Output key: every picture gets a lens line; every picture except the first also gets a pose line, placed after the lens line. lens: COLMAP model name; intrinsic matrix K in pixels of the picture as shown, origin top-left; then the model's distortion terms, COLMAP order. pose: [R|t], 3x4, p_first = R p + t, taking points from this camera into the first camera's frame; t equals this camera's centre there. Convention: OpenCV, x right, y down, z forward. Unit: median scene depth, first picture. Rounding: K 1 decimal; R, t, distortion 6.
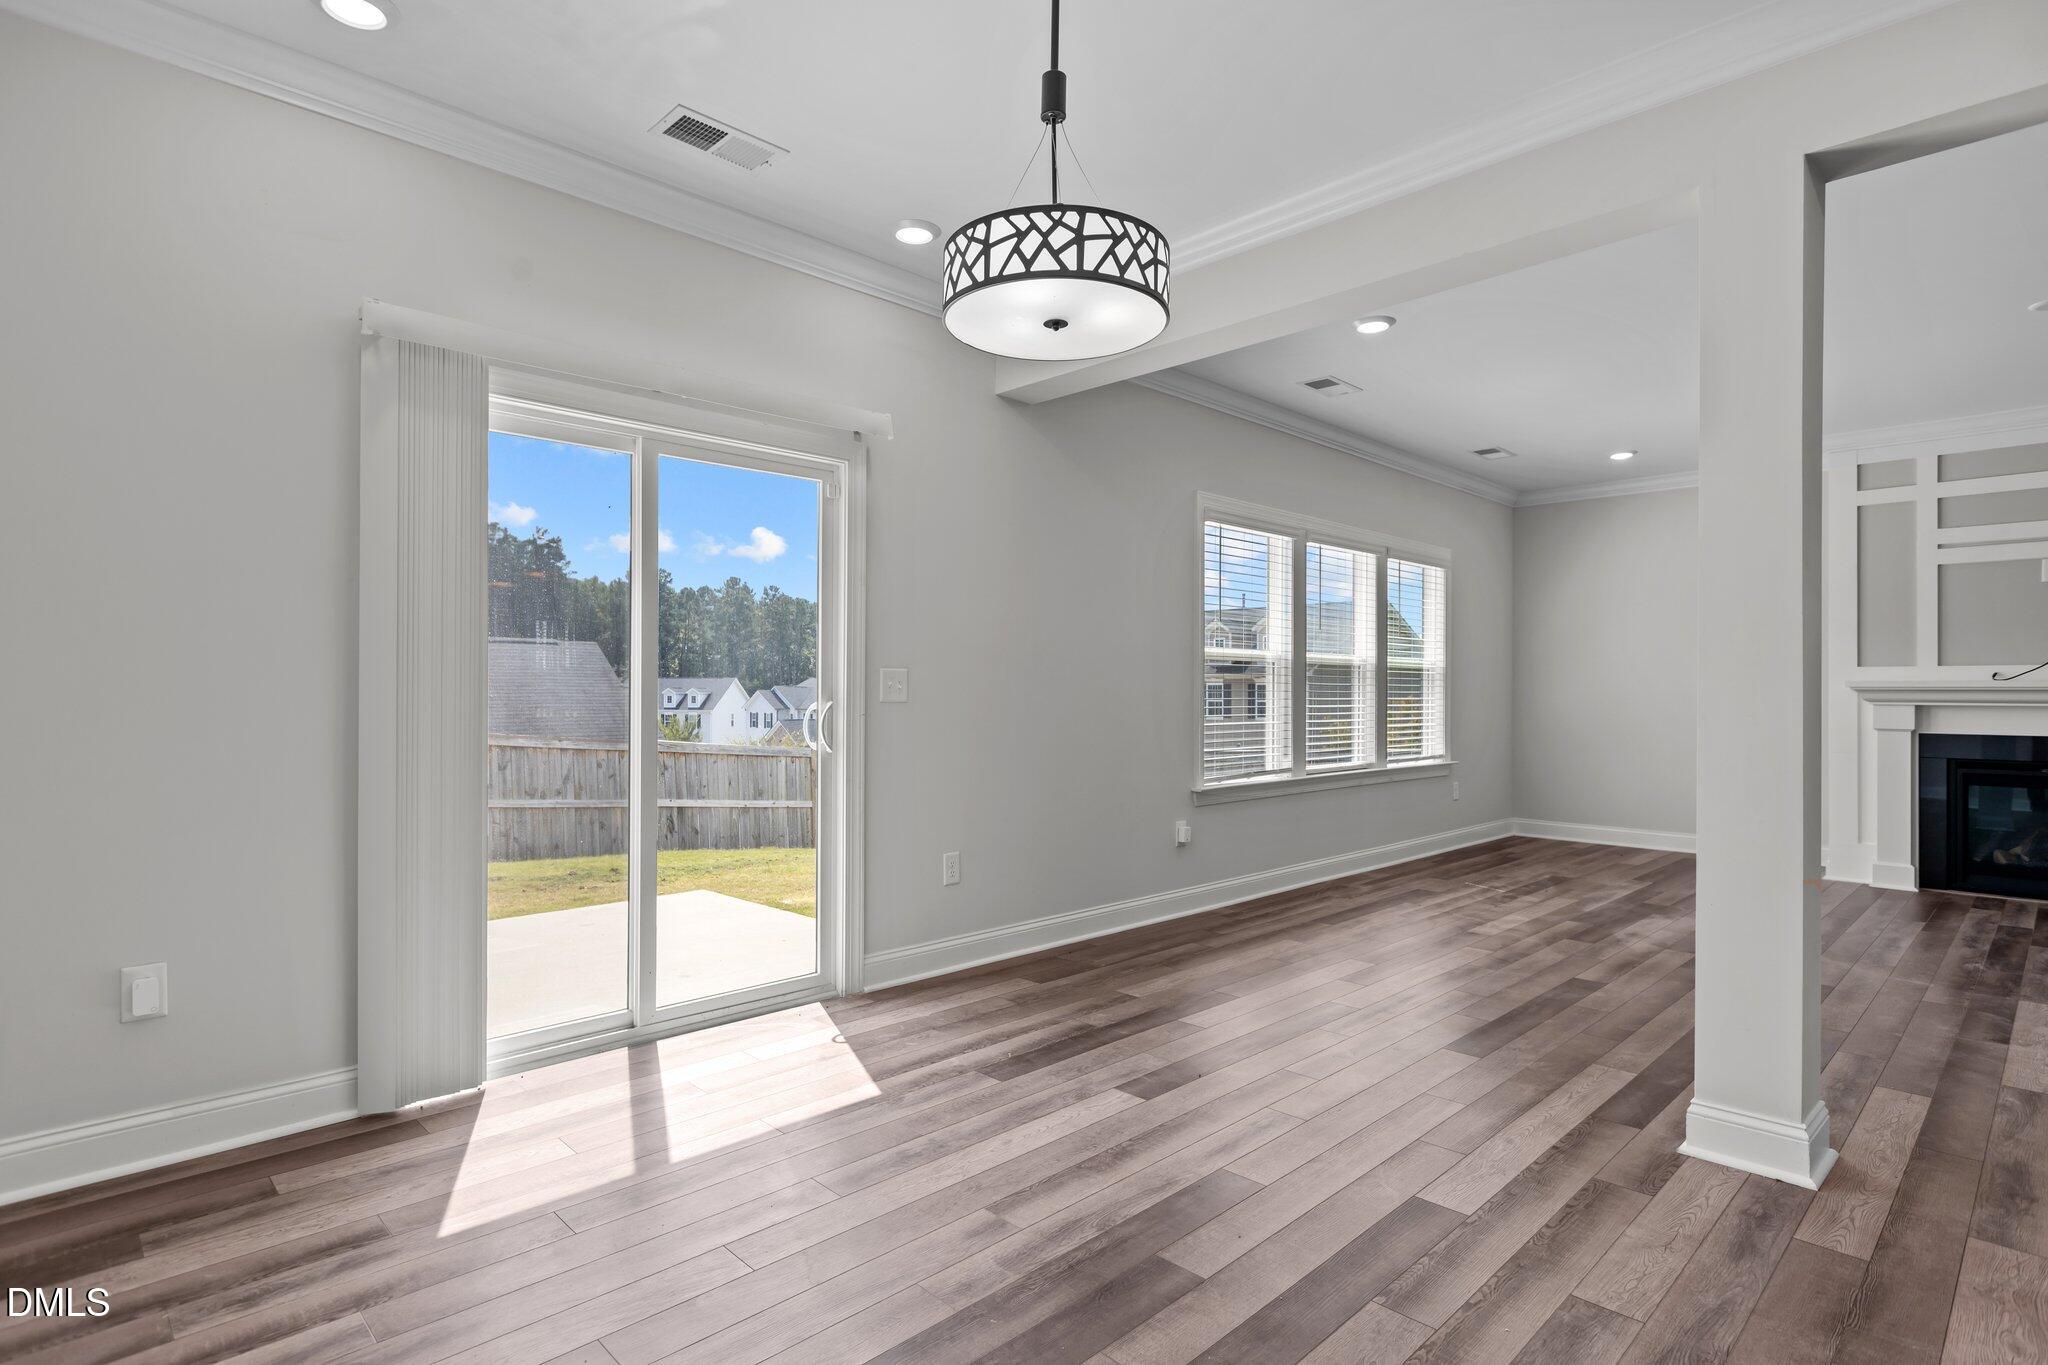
lens RADIAL K [[1026.9, 0, 969.8], [0, 1026.9, 681.5], [0, 0, 1]] dist [-0.003367, -0.001139]
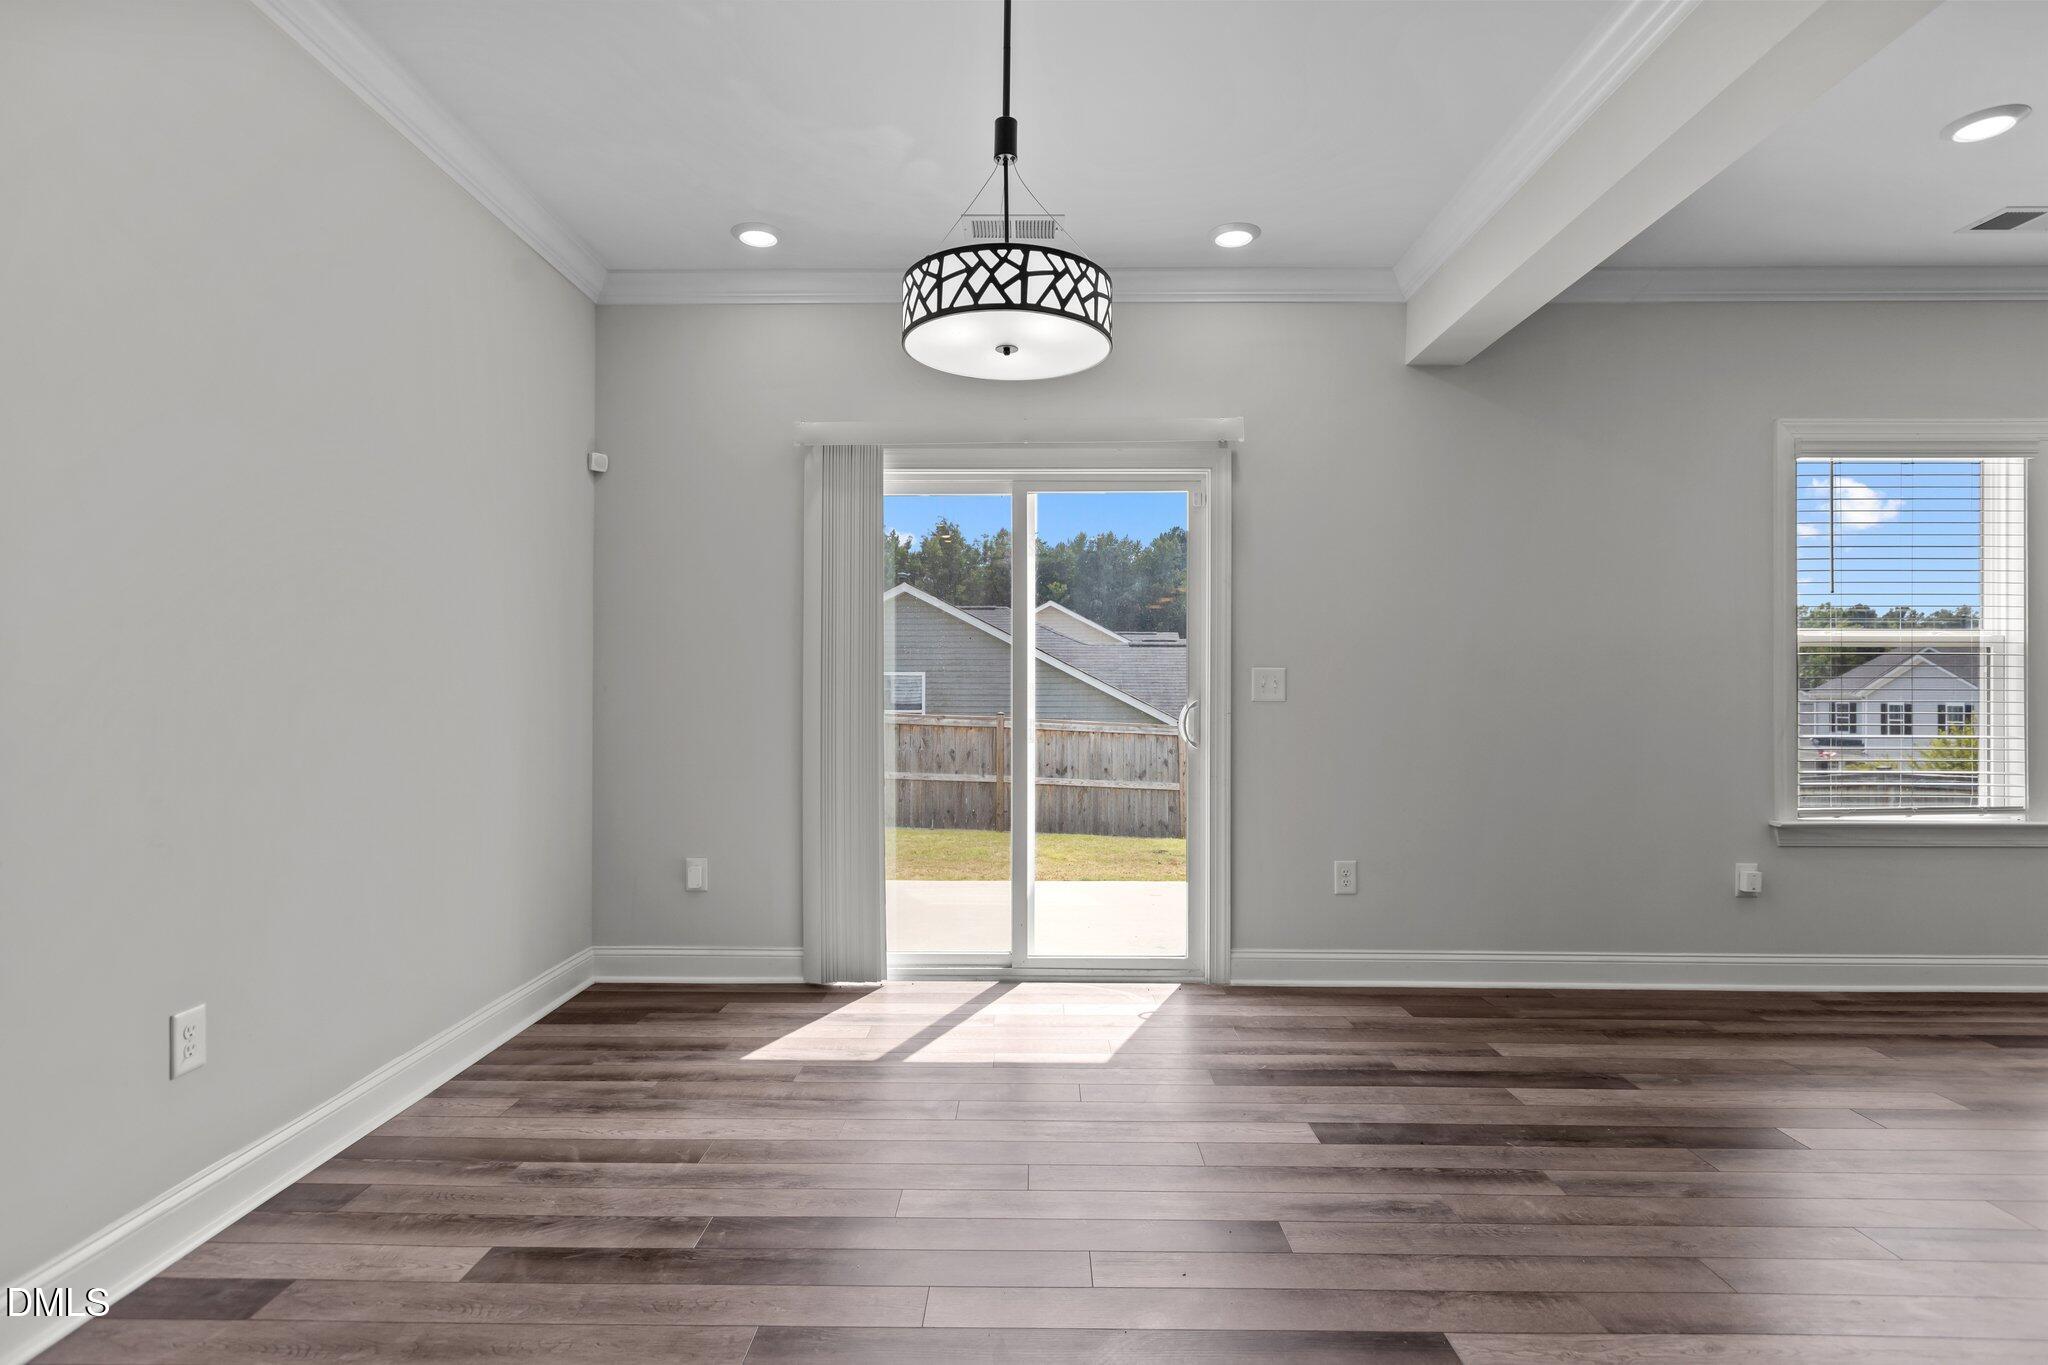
lens RADIAL K [[995.4, 0, 1024.0], [0, 995.4, 682.5], [0, 0, 1]] dist [-0.005870, -0.001795]
pose [[0.718620, -0.008632, -0.695350, 0.502313], [0.005917, 0.999963, -0.006299, 0.007670], [0.695378, 0.000412, 0.718644, 0.165632]]
